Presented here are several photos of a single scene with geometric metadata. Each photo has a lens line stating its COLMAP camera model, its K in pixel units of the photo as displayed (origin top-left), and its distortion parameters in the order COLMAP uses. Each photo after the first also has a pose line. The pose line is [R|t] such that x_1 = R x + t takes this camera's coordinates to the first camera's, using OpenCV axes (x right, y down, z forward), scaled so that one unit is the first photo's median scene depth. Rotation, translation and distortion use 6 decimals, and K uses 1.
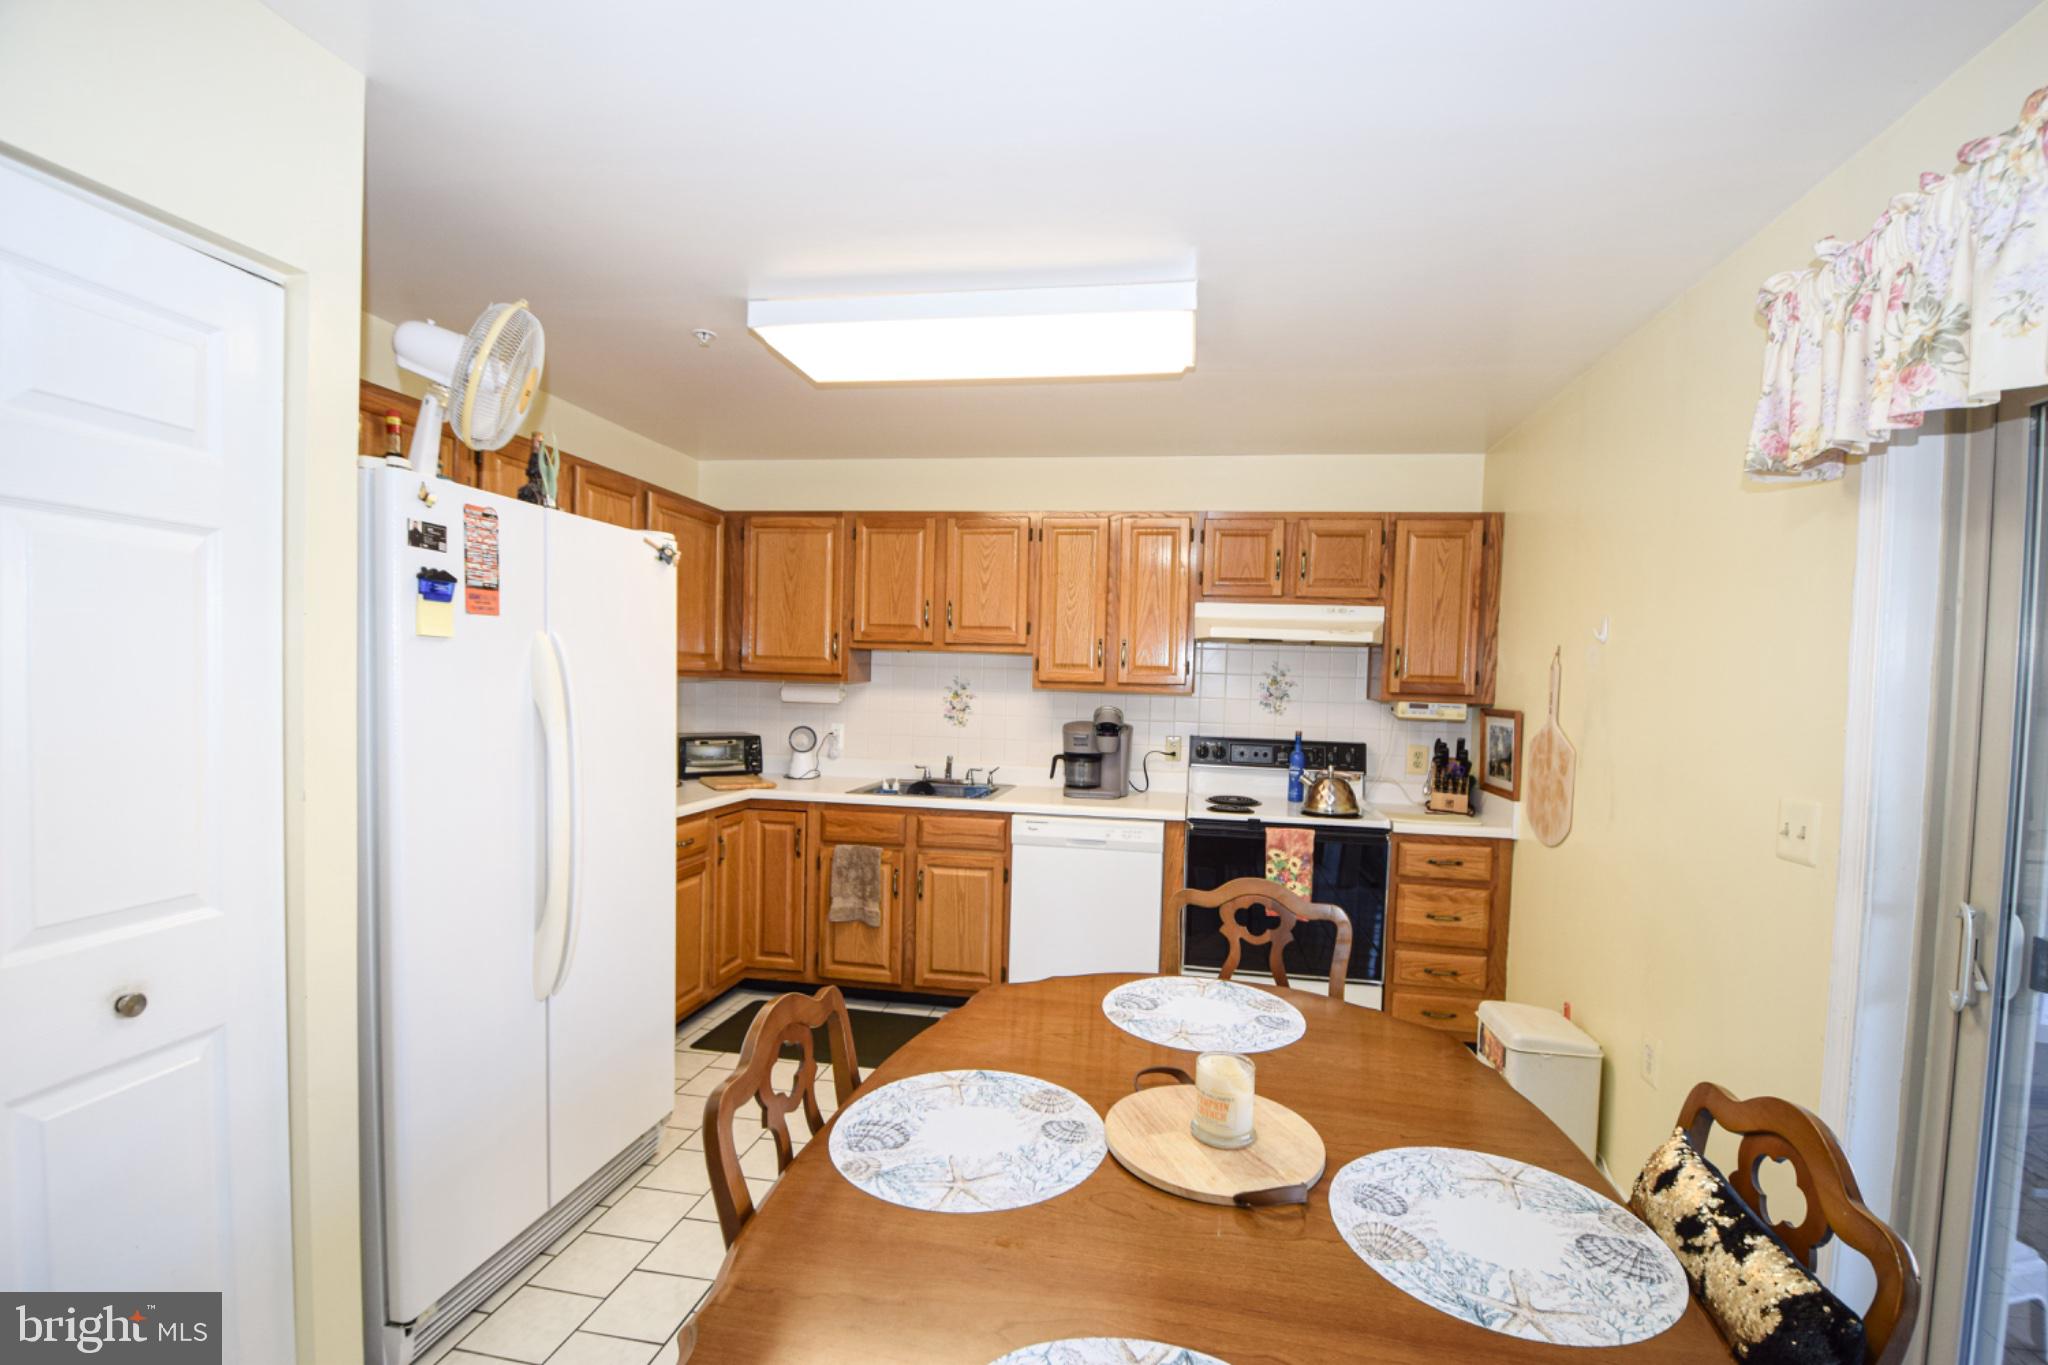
lens RADIAL K [[884.5, 0, 1029.8], [0, 884.5, 686.3], [0, 0, 1]] dist [0.001271, -0.012860]
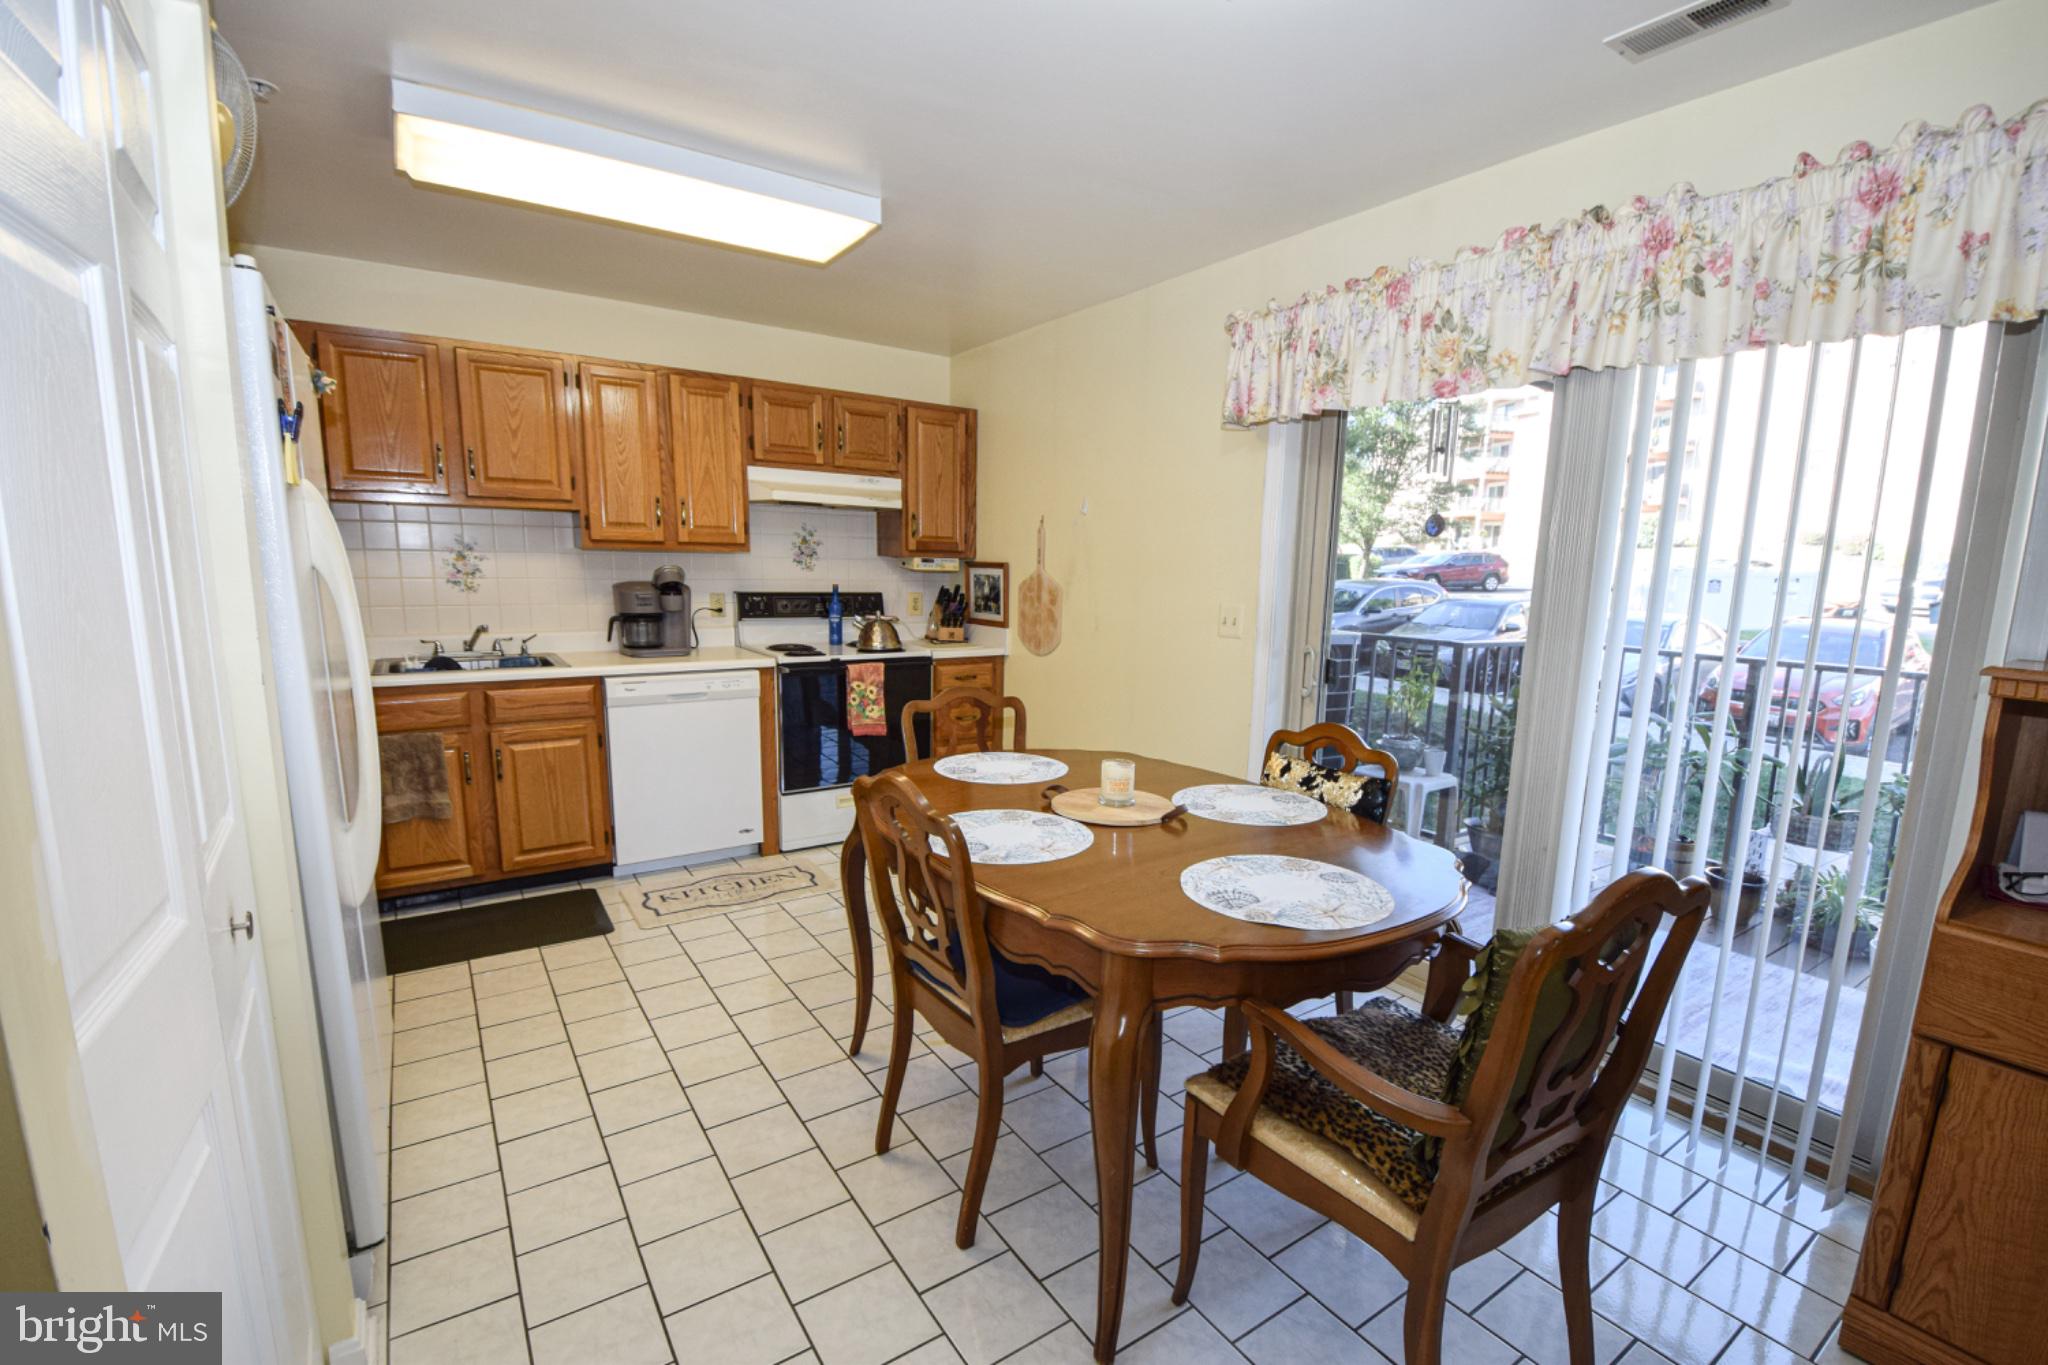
lens RADIAL K [[911.0, 0, 1026.6], [0, 911.0, 678.1], [0, 0, 1]] dist [0.000763, -0.000054]
pose [[0.719439, -0.102822, 0.686902, -0.370353], [0.004149, 0.989600, 0.143787, 0.001943], [-0.694543, -0.100596, 0.712384, -0.042668]]
